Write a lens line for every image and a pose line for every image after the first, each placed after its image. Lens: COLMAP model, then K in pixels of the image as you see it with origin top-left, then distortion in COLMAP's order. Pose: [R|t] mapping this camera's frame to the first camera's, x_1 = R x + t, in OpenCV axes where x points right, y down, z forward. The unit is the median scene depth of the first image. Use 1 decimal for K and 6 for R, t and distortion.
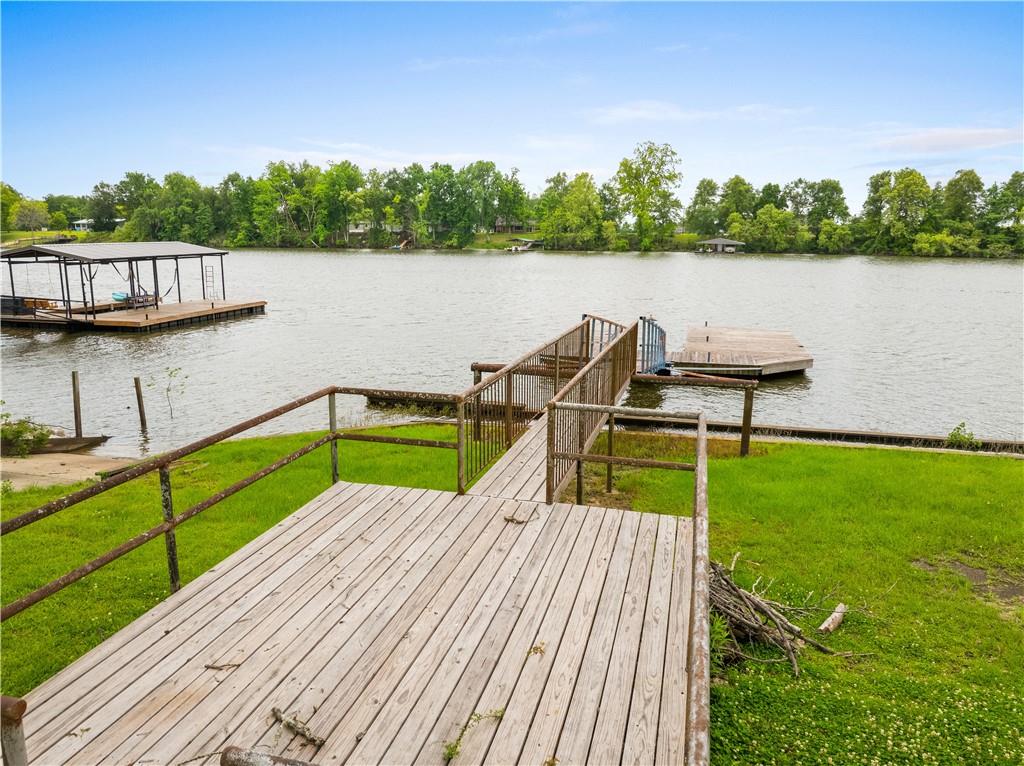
lens RADIAL K [[738.2, 0, 512.0], [0, 738.2, 383.0], [0, 0, 1]] dist [-0.037237, -0.000328]
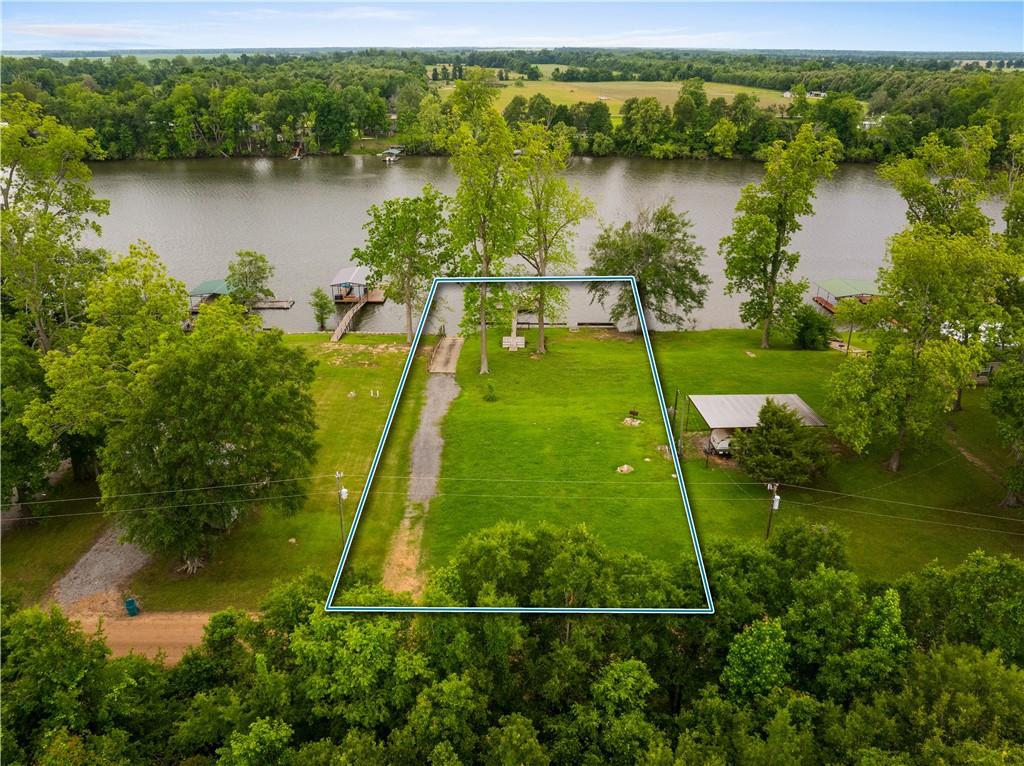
lens RADIAL K [[724.9, 0, 512.0], [0, 724.9, 383.0], [0, 0, 1]] dist [-0.038223, 0.002911]
pose [[0.969442, -0.108008, 0.220263, -0.111124], [0.053553, 0.969383, 0.239642, -0.082914], [-0.239402, -0.220523, 0.945545, -0.428143]]
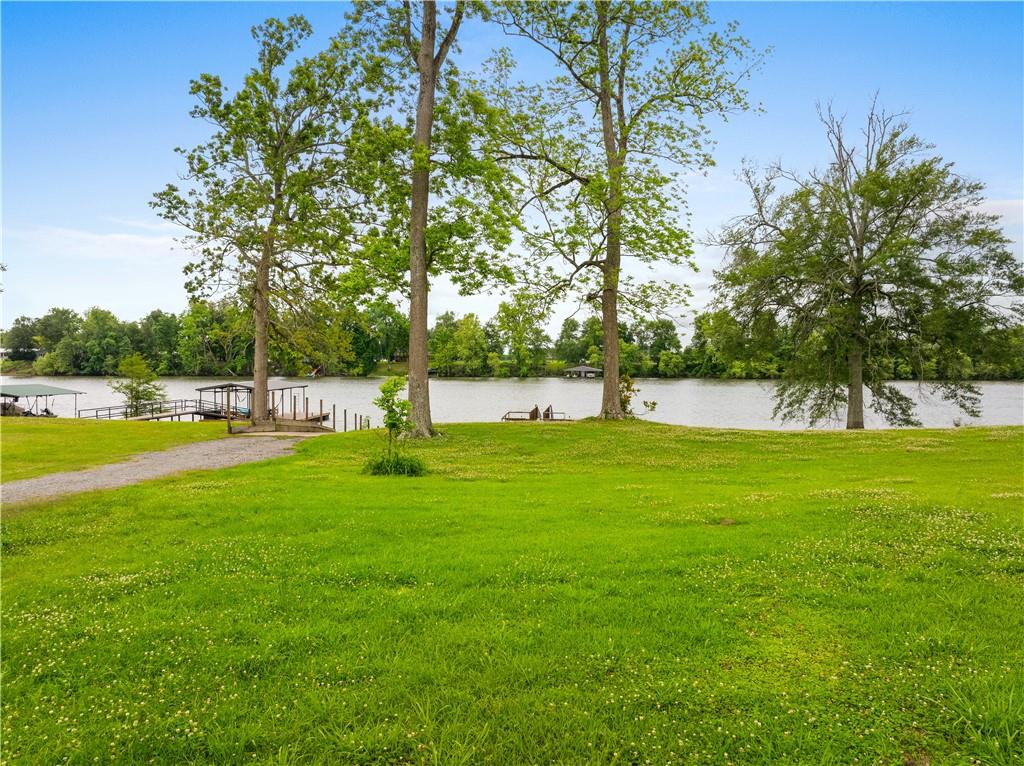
lens RADIAL K [[723.1, 0, 512.0], [0, 723.1, 383.0], [0, 0, 1]] dist [-0.009993, -0.055761]
pose [[0.985269, -0.009216, 0.170761, -0.039642], [0.037306, 0.986079, -0.162036, 0.022311], [-0.166890, 0.166020, 0.971898, -0.148414]]
